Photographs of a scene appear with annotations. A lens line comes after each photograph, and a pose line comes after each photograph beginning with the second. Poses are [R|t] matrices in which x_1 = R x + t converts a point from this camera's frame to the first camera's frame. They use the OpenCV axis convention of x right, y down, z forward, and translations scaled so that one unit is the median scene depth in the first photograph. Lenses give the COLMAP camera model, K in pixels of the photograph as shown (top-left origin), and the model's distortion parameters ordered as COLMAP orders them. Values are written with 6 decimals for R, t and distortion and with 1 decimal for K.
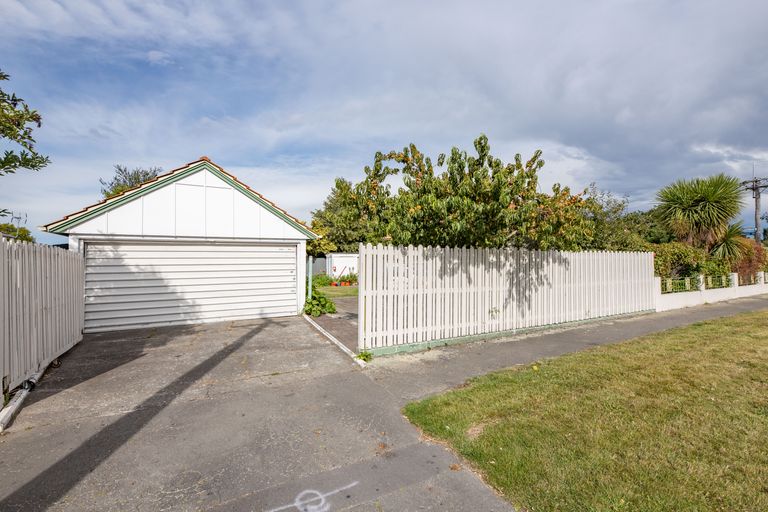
lens RADIAL K [[332.0, 0, 384.0], [0, 332.0, 256.0], [0, 0, 1]] dist [-0.000595, -0.000192]
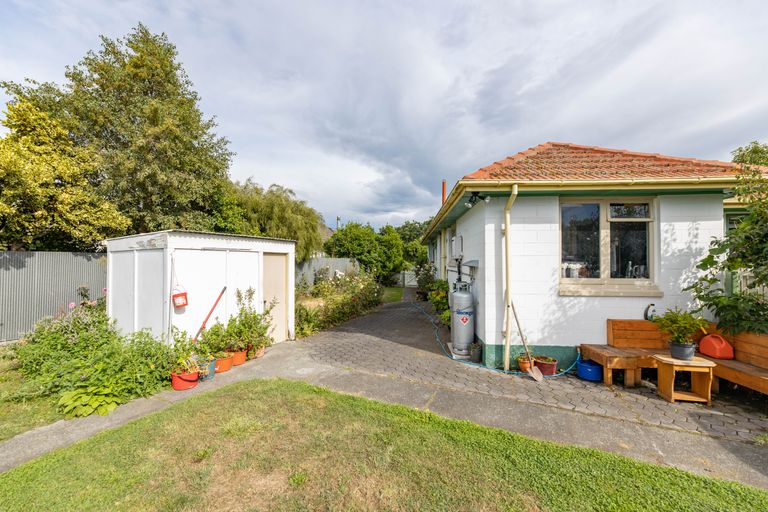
lens RADIAL K [[332.0, 0, 384.0], [0, 332.0, 256.0], [0, 0, 1]] dist [-0.000595, -0.000192]
pose [[0.770597, 0.022437, 0.636928, -0.609203], [-0.015609, 0.999745, -0.016332, 0.033222], [-0.637132, 0.002643, 0.770750, 2.421462]]
